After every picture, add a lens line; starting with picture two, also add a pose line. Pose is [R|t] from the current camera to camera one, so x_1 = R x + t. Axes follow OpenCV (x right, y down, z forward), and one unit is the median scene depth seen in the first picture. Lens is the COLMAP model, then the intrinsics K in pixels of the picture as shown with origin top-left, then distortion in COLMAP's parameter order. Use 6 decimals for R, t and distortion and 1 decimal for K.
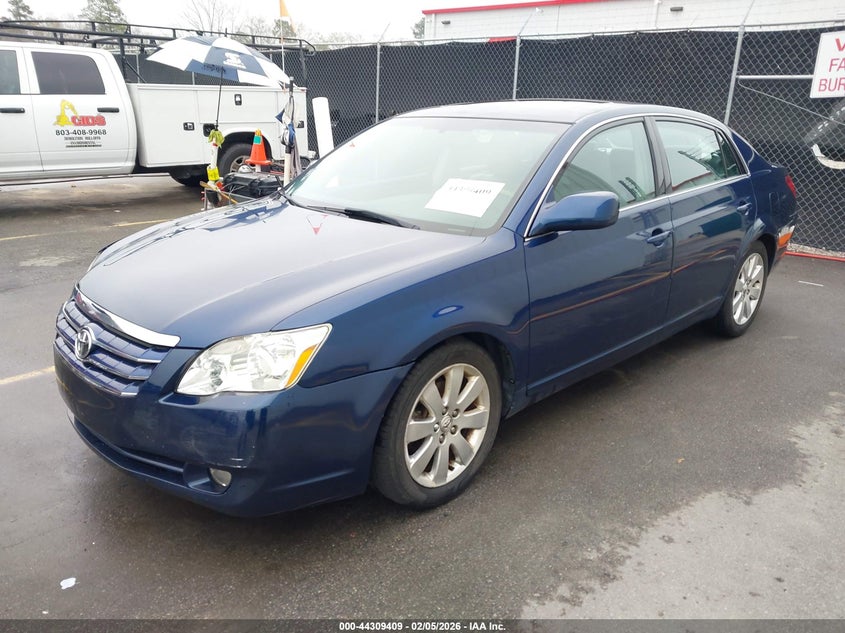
lens RADIAL K [[676.9, 0, 422.5], [0, 676.9, 316.5], [0, 0, 1]] dist [0.120272, -0.158336]
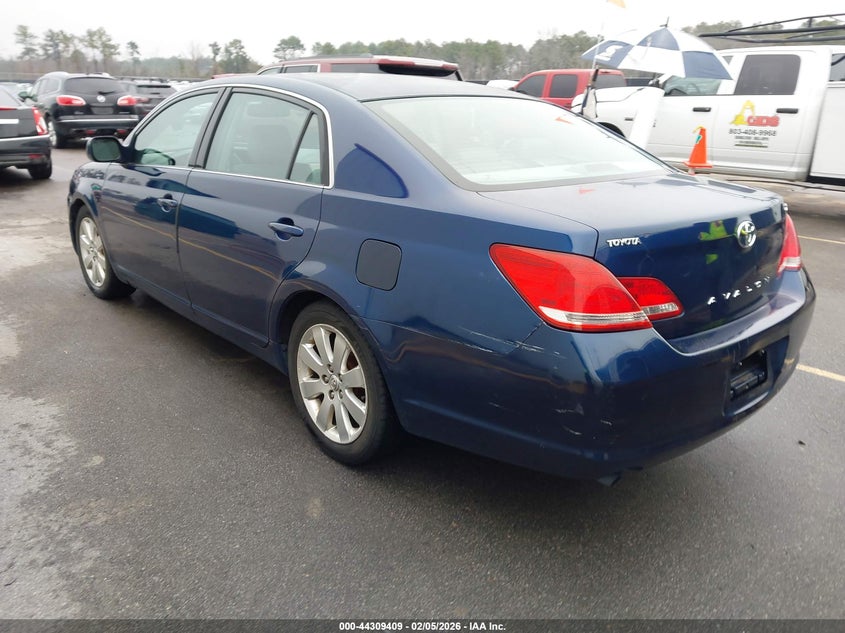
lens RADIAL K [[676.9, 0, 422.5], [0, 676.9, 316.5], [0, 0, 1]] dist [0.120272, -0.158336]
pose [[-0.075138, 0.292161, -0.953413, 1.291890], [-0.318130, 0.899130, 0.300598, -0.380756], [0.945065, 0.325896, 0.025387, 1.322223]]
